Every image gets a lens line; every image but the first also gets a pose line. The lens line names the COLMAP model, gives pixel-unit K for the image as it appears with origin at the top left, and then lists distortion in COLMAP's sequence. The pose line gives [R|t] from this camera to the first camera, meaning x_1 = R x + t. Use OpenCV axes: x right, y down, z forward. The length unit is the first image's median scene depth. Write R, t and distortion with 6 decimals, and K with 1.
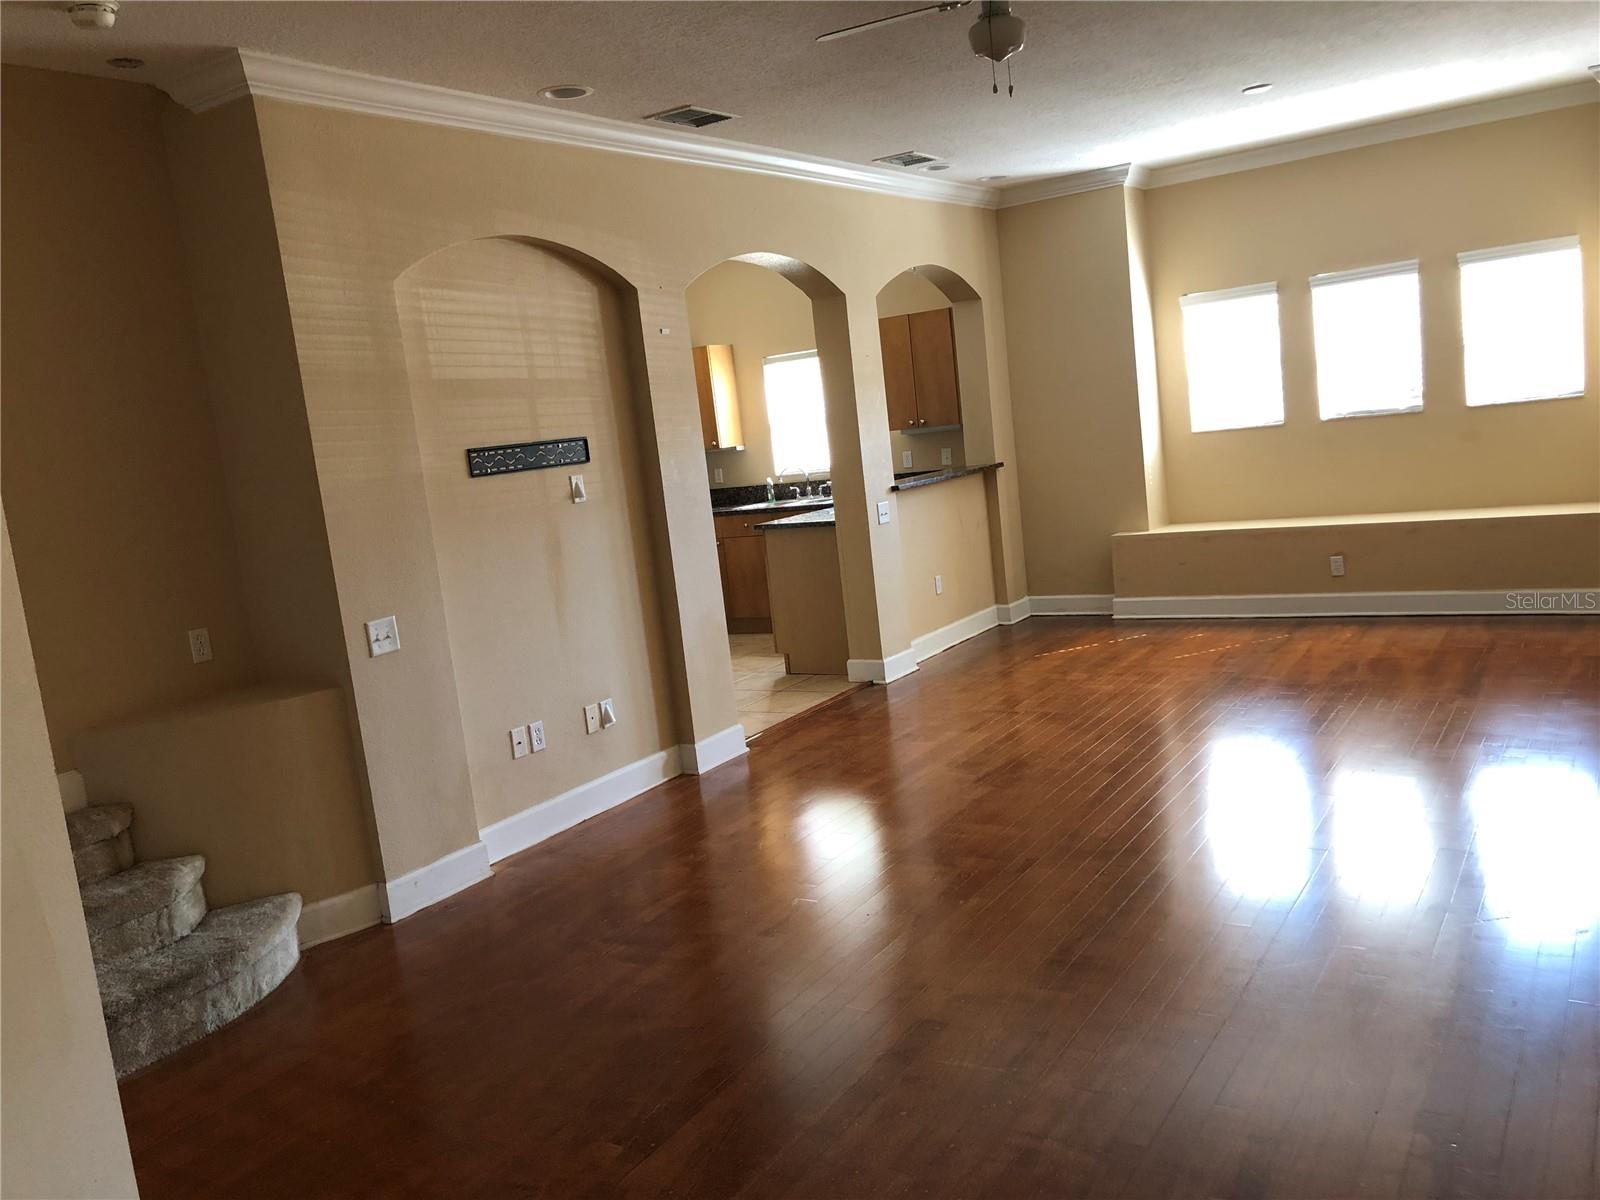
lens RADIAL K [[1325.9, 0, 791.3], [0, 1325.9, 594.9], [0, 0, 1]] dist [0.046788, -0.044256]
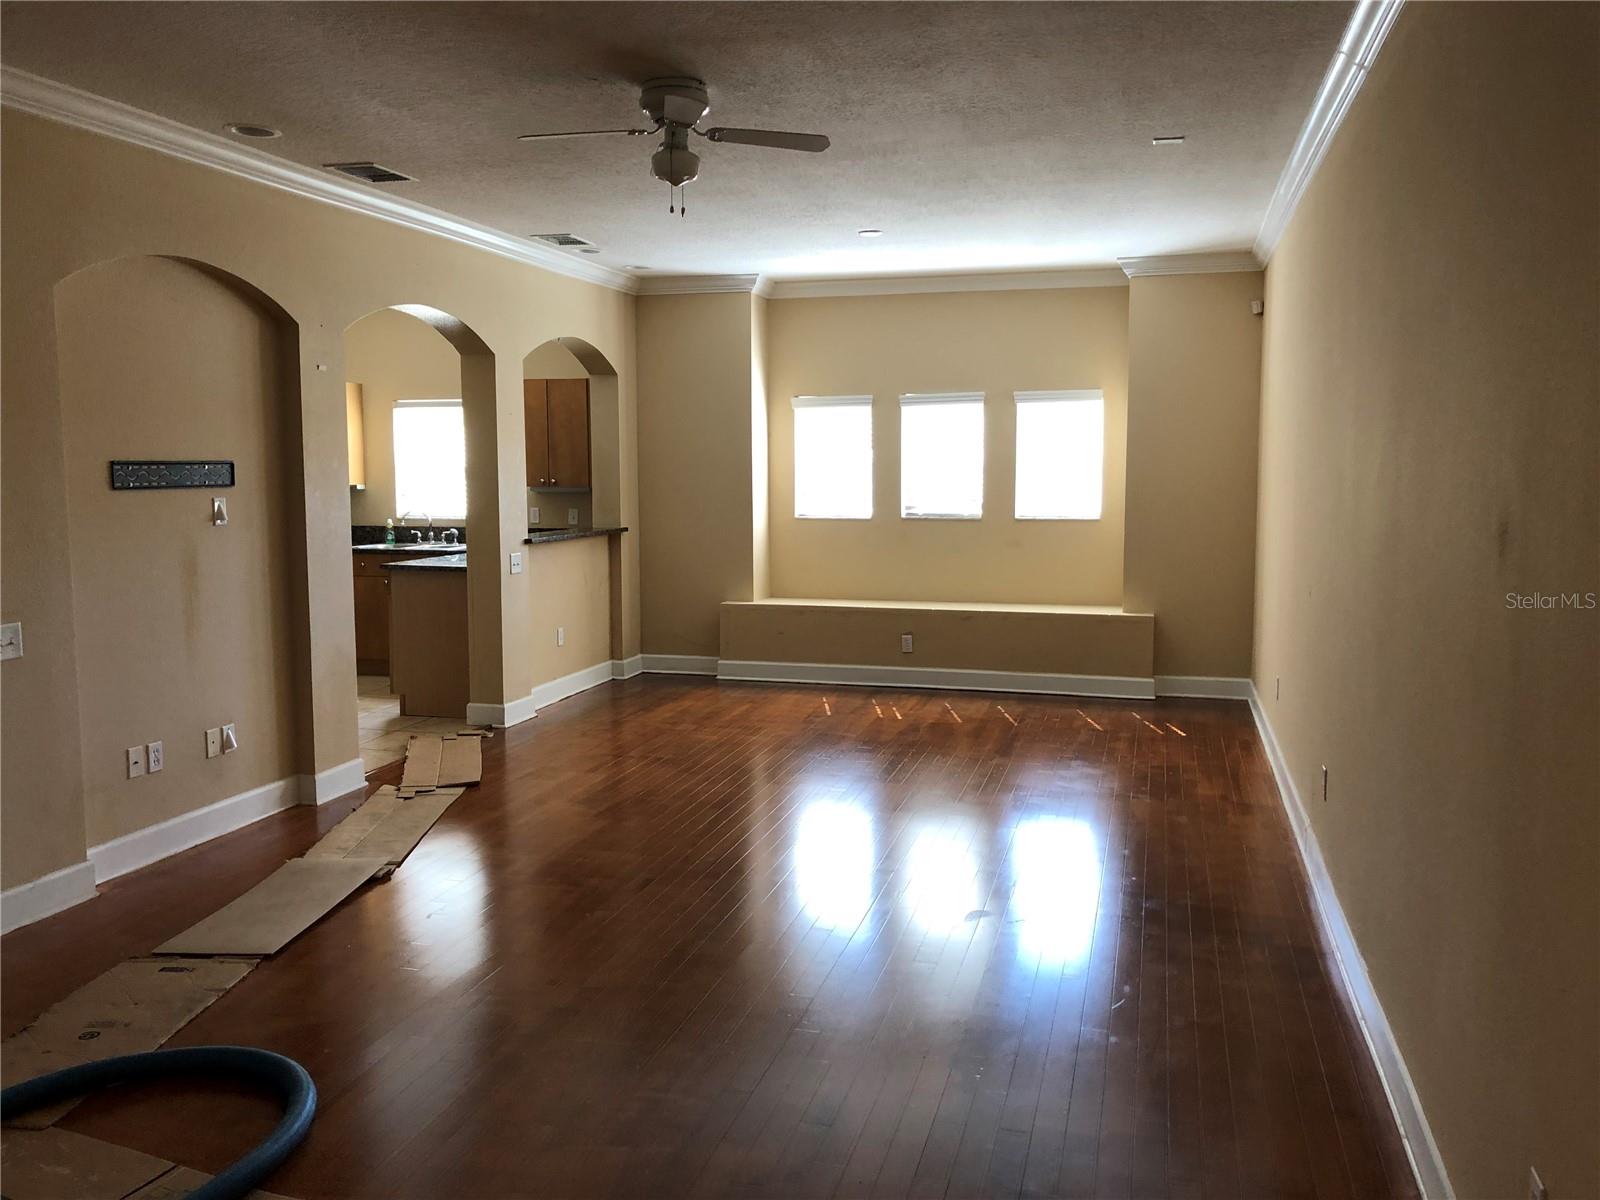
lens RADIAL K [[1325.9, 0, 799.6], [0, 1325.9, 592.5], [0, 0, 1]] dist [0.046788, -0.044256]
pose [[0.948598, 0.080490, 0.306076, -0.041112], [-0.064603, 0.996002, -0.061703, 0.012262], [-0.309819, 0.038758, 0.950005, -0.076405]]
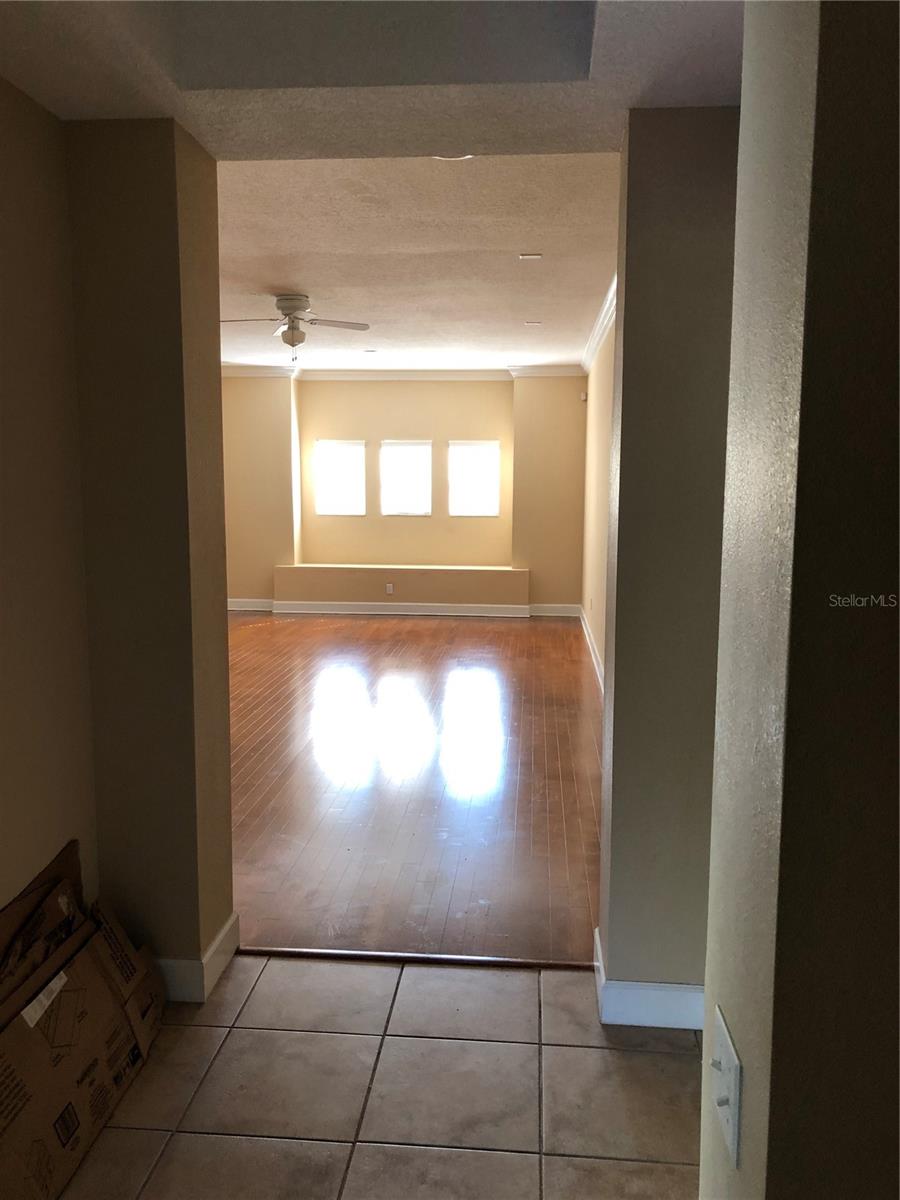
lens RADIAL K [[994.4, 0, 442.2], [0, 994.4, 603.9], [0, 0, 1]] dist [0.046788, -0.044256]
pose [[0.884084, 0.057420, 0.463786, -0.230109], [-0.044256, 0.998250, -0.039227, 0.061844], [-0.465227, 0.014155, 0.885078, -0.383406]]
